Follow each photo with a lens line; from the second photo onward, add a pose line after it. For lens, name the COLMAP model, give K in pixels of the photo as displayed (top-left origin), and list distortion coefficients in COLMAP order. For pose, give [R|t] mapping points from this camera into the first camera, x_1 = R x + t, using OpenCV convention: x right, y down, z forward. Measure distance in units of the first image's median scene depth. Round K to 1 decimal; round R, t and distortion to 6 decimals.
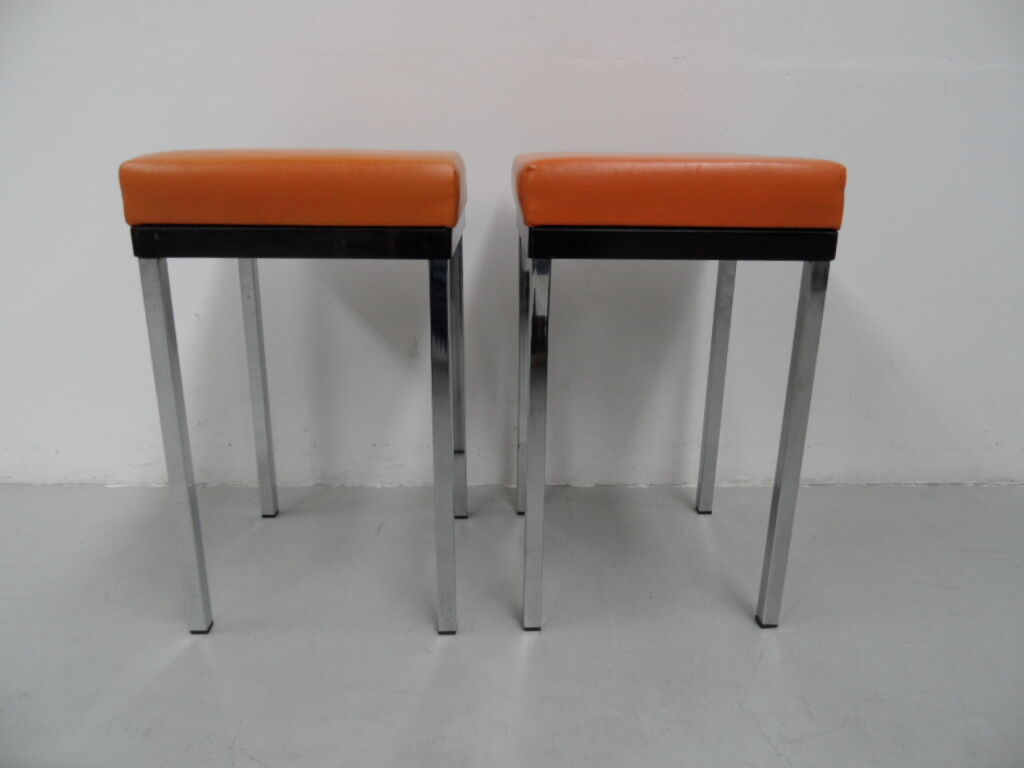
lens RADIAL K [[749.6, 0, 512.0], [0, 749.6, 384.0], [0, 0, 1]] dist [-0.013020, 0.003450]
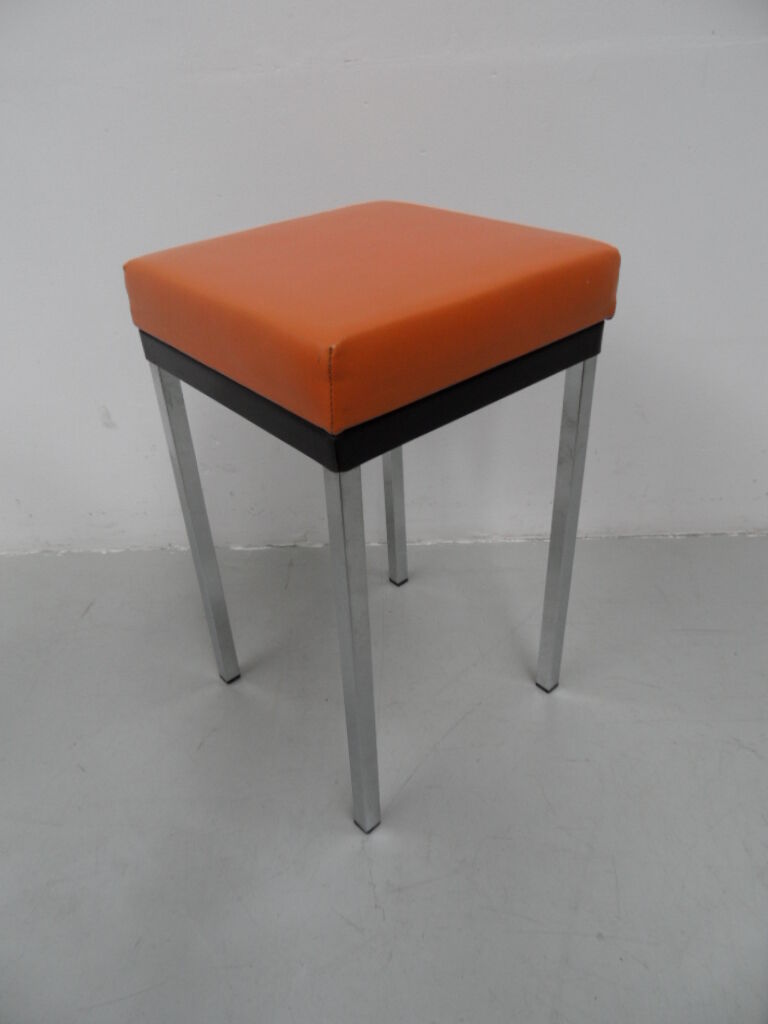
lens RADIAL K [[749.6, 0, 374.4], [0, 749.6, 512.0], [0, 0, 1]] dist [-0.013020, 0.003450]
pose [[0.996352, -0.024712, -0.081682, 0.259985], [0.046431, 0.960061, 0.275911, -0.170299], [0.071601, -0.278697, 0.957706, 0.104985]]
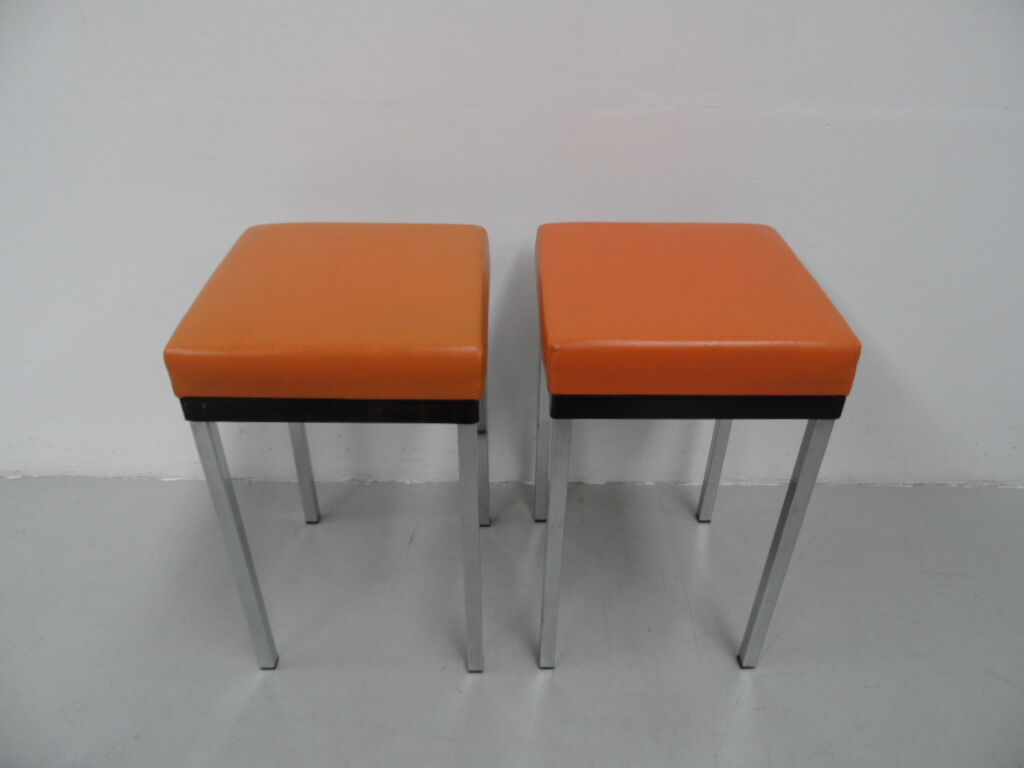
lens RADIAL K [[749.6, 0, 512.0], [0, 749.6, 384.0], [0, 0, 1]] dist [-0.013020, 0.003450]
pose [[0.999794, 0.011989, -0.016370, -0.010345], [-0.006877, 0.959241, 0.282506, -0.318126], [0.019090, -0.282335, 0.959126, -0.007913]]
